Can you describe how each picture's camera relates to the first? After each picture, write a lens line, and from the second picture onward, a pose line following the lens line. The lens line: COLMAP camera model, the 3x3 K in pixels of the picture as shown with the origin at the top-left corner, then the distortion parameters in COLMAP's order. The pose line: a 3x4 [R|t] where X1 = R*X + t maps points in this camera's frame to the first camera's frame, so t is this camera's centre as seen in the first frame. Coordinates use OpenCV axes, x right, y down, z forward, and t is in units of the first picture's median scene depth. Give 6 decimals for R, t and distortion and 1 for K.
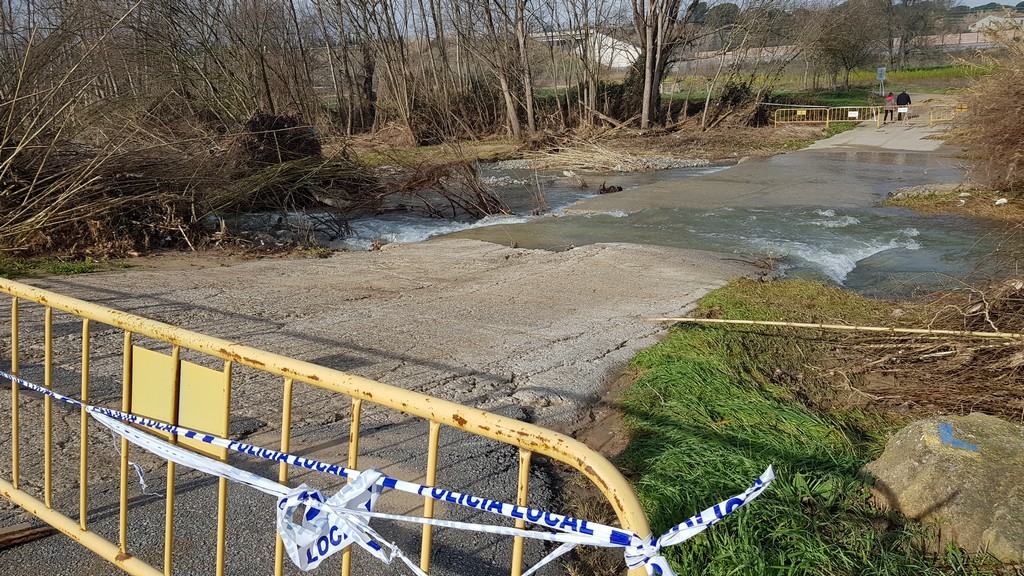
lens RADIAL K [[807.7, 0, 512.0], [0, 807.7, 288.0], [0, 0, 1]] dist [0.072955, -0.109315]
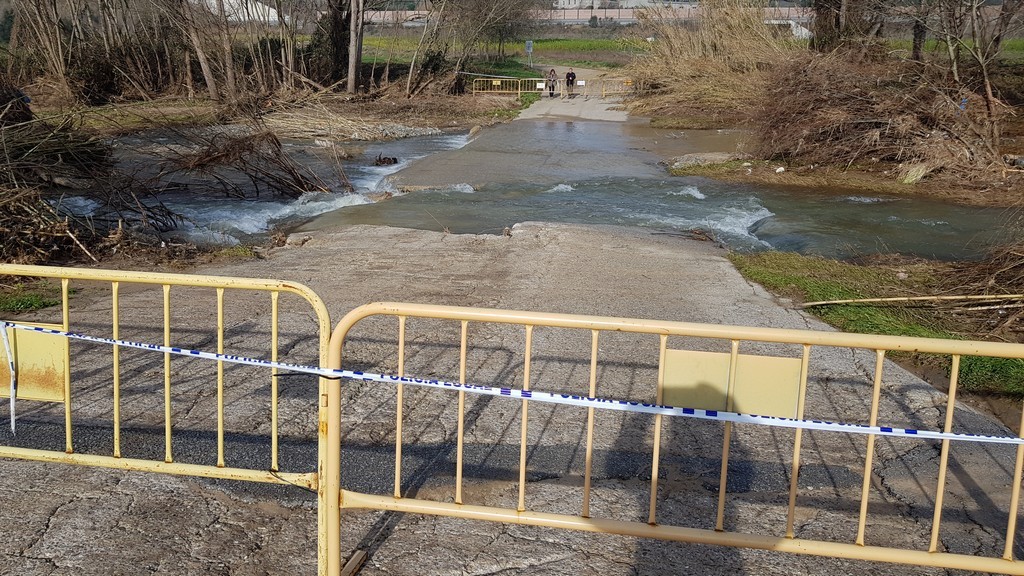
lens RADIAL K [[807.7, 0, 512.0], [0, 807.7, 288.0], [0, 0, 1]] dist [0.072955, -0.109315]
pose [[0.879005, -0.092153, 0.467823, -0.146137], [0.068915, 0.995398, 0.066592, -0.016098], [-0.471806, -0.026295, 0.881310, 0.044875]]
